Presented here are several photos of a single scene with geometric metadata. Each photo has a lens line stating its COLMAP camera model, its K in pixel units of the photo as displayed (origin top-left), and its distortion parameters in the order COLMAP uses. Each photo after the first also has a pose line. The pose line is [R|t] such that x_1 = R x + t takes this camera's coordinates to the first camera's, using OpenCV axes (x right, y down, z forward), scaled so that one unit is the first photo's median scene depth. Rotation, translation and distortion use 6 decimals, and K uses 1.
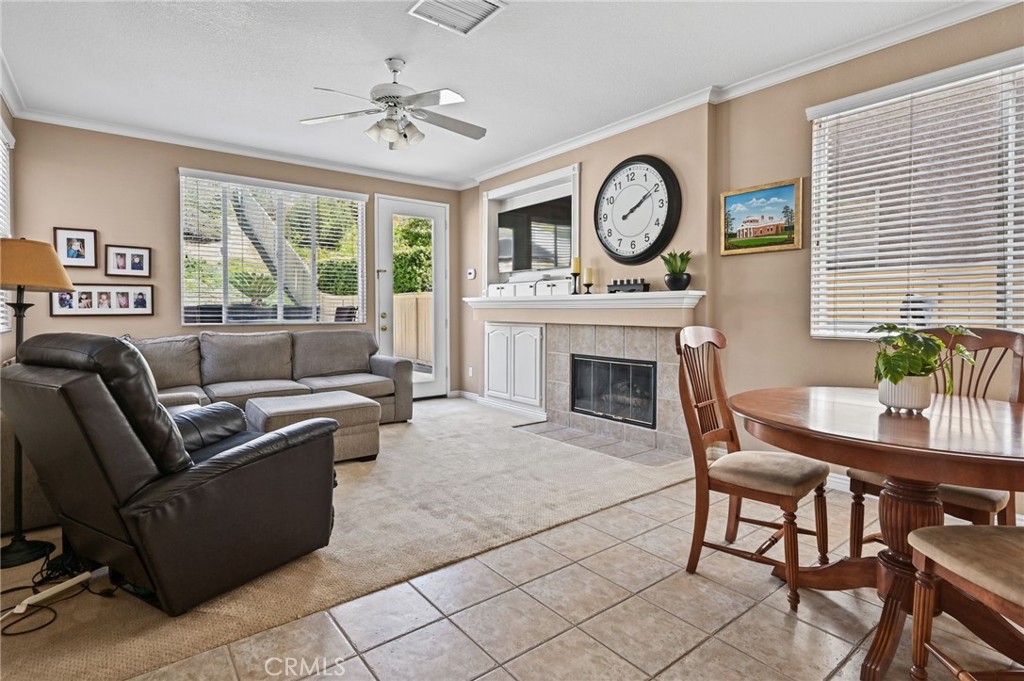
lens RADIAL K [[533.7, 0, 524.3], [0, 533.7, 327.3], [0, 0, 1]] dist [0.004845, 0.000435]
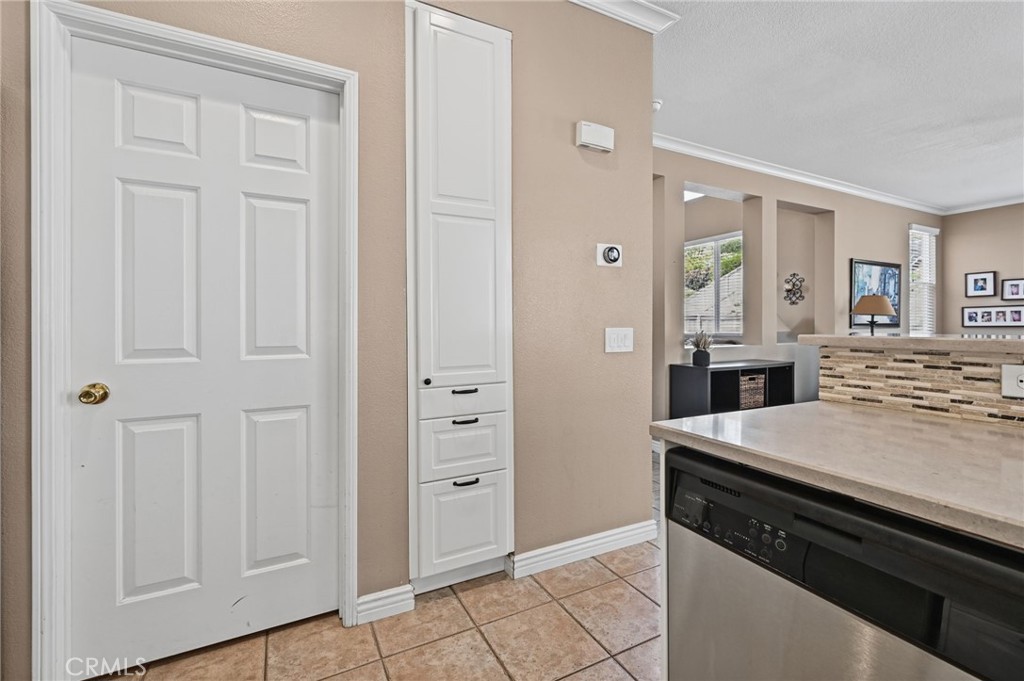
lens RADIAL K [[426.1, 0, 494.5], [0, 426.1, 333.3], [0, 0, 1]] dist [-0.000100, 0.001112]
pose [[-0.220602, 0.021451, -0.975128, 0.707122], [-0.025616, 0.999286, 0.027777, -0.000385], [0.975027, 0.031107, -0.219895, -0.126895]]
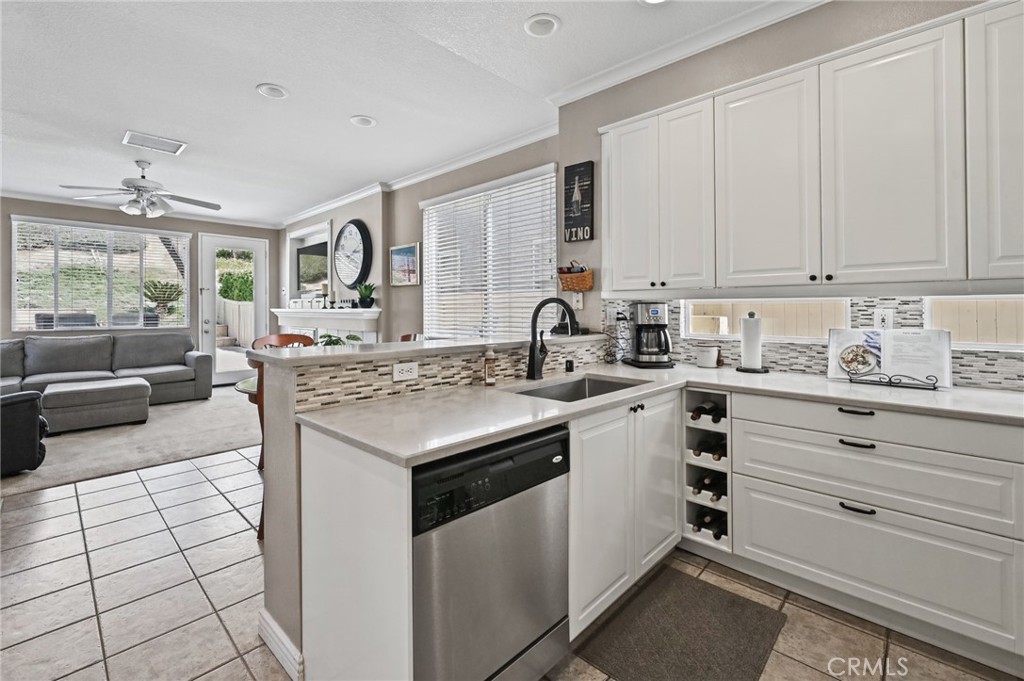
lens RADIAL K [[450.8, 0, 536.4], [0, 450.8, 316.1], [0, 0, 1]] dist [-0.001198, -0.000364]
pose [[0.988149, -0.001389, 0.153490, 0.513163], [0.003793, 0.999875, -0.015371, -0.021459], [-0.153450, 0.015771, 0.988031, -0.341489]]
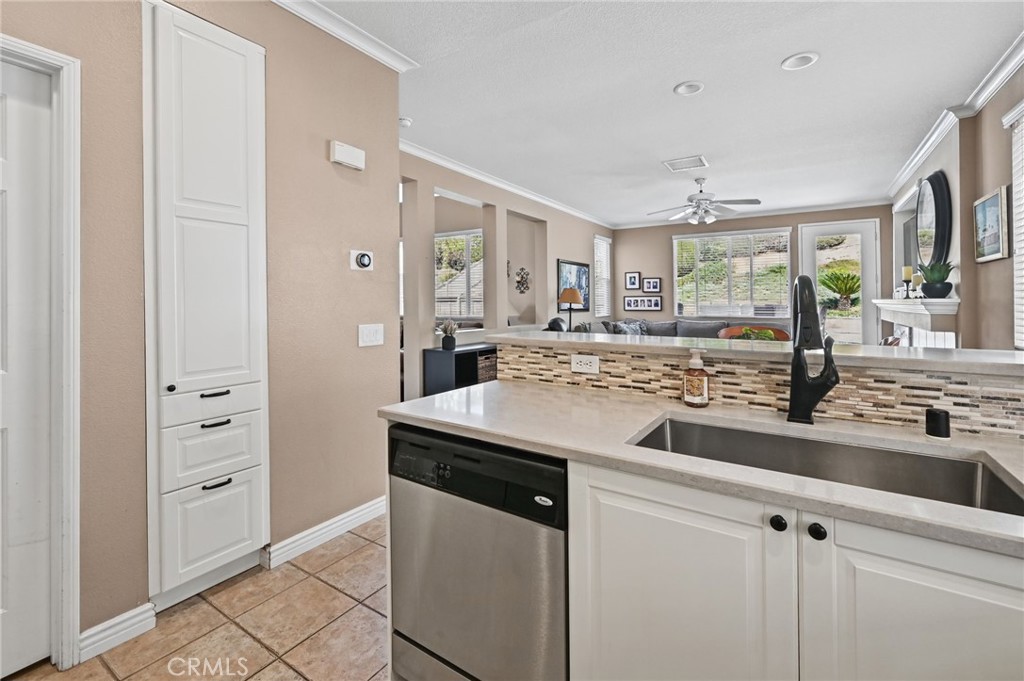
lens RADIAL K [[450.8, 0, 487.8], [0, 450.8, 307.6], [0, 0, 1]] dist [-0.001198, -0.000364]
pose [[0.274667, 0.013166, -0.961449, 0.809018], [-0.027580, 0.999603, 0.005810, -0.026876], [0.961144, 0.024921, 0.274921, -0.110776]]
